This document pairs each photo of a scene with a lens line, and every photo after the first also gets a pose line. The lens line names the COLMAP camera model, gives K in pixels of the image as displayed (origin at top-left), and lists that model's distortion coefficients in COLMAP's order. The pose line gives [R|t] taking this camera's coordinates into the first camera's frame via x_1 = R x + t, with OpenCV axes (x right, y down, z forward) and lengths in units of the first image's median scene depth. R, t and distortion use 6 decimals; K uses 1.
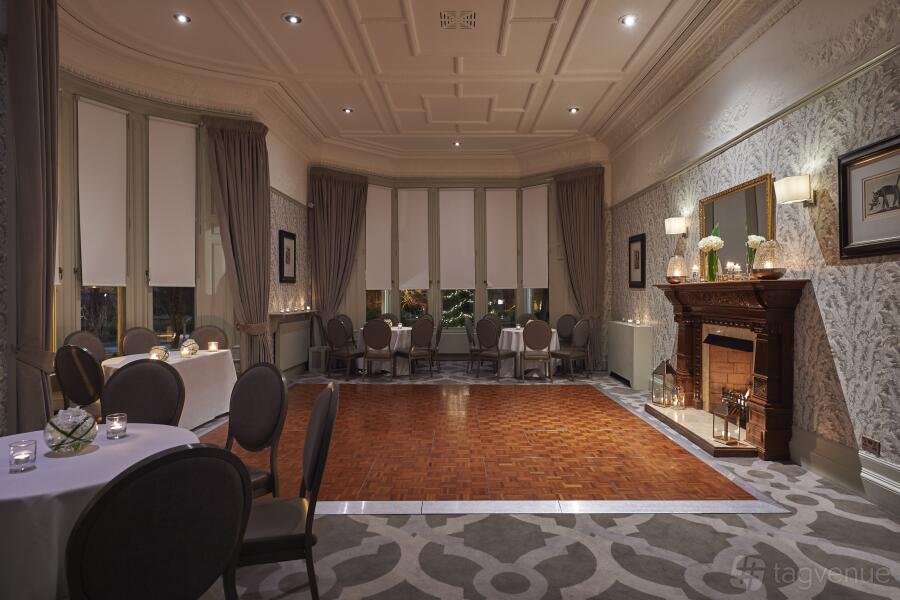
lens RADIAL K [[524.6, 0, 457.0], [0, 524.6, 296.7], [0, 0, 1]] dist [0.002111, 0.003049]
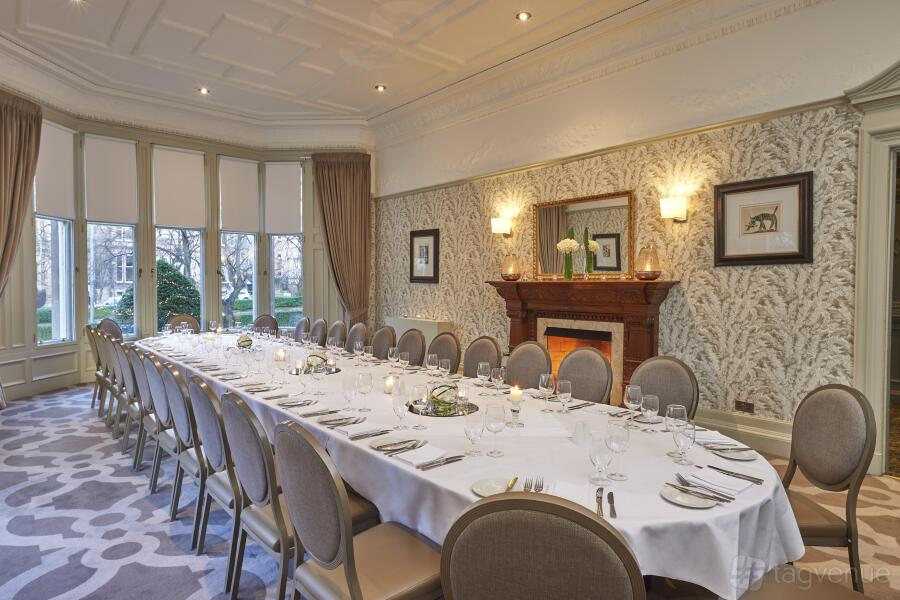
lens RADIAL K [[524.6, 0, 450.3], [0, 524.6, 298.2], [0, 0, 1]] dist [0.002111, 0.003049]
pose [[0.744835, -0.013961, 0.667103, -0.386912], [-0.000801, 0.999762, 0.021817, -0.012722], [-0.667249, -0.016784, 0.744646, 0.300278]]
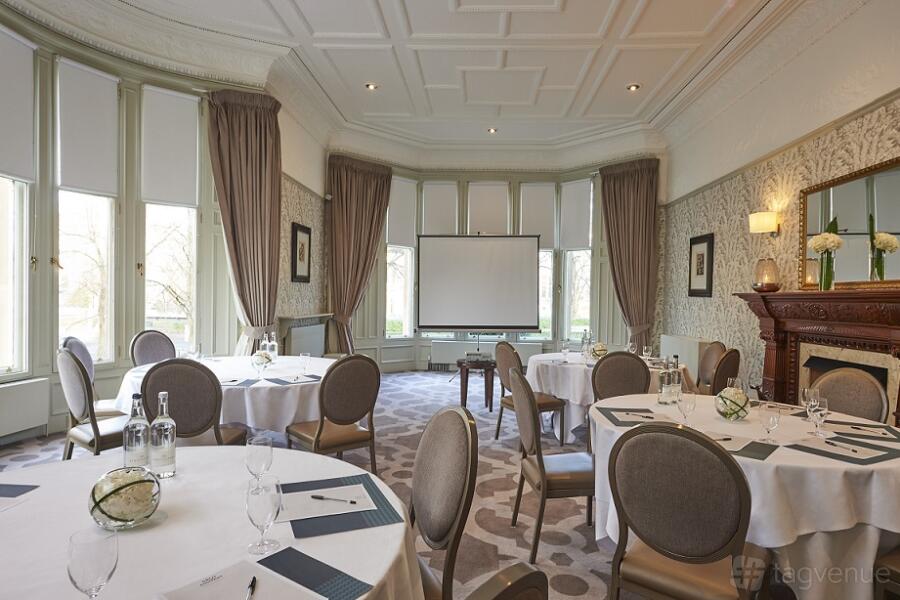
lens RADIAL K [[524.6, 0, 450.2], [0, 524.6, 307.1], [0, 0, 1]] dist [0.002111, 0.003049]
pose [[0.998663, 0.024517, -0.045502, -0.035666], [-0.024055, 0.999654, 0.010655, 0.001005], [0.045747, -0.009546, 0.998907, 0.161902]]
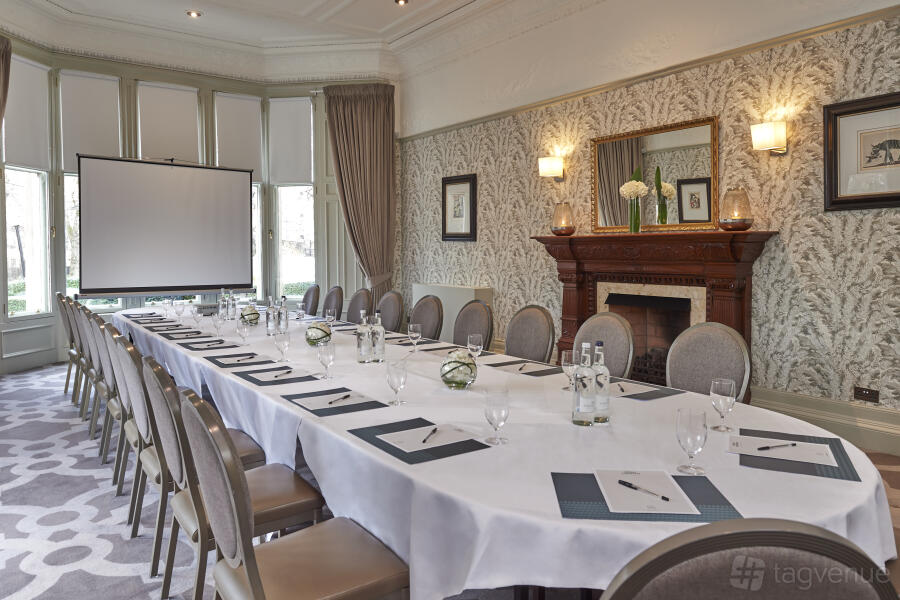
lens RADIAL K [[640.4, 0, 454.6], [0, 640.4, 264.7], [0, 0, 1]] dist [0.003708, -0.002362]
pose [[0.798341, -0.018544, 0.601920, -0.347950], [0.008116, 0.999766, 0.020036, -0.000157], [-0.602151, -0.011111, 0.798305, 0.290117]]
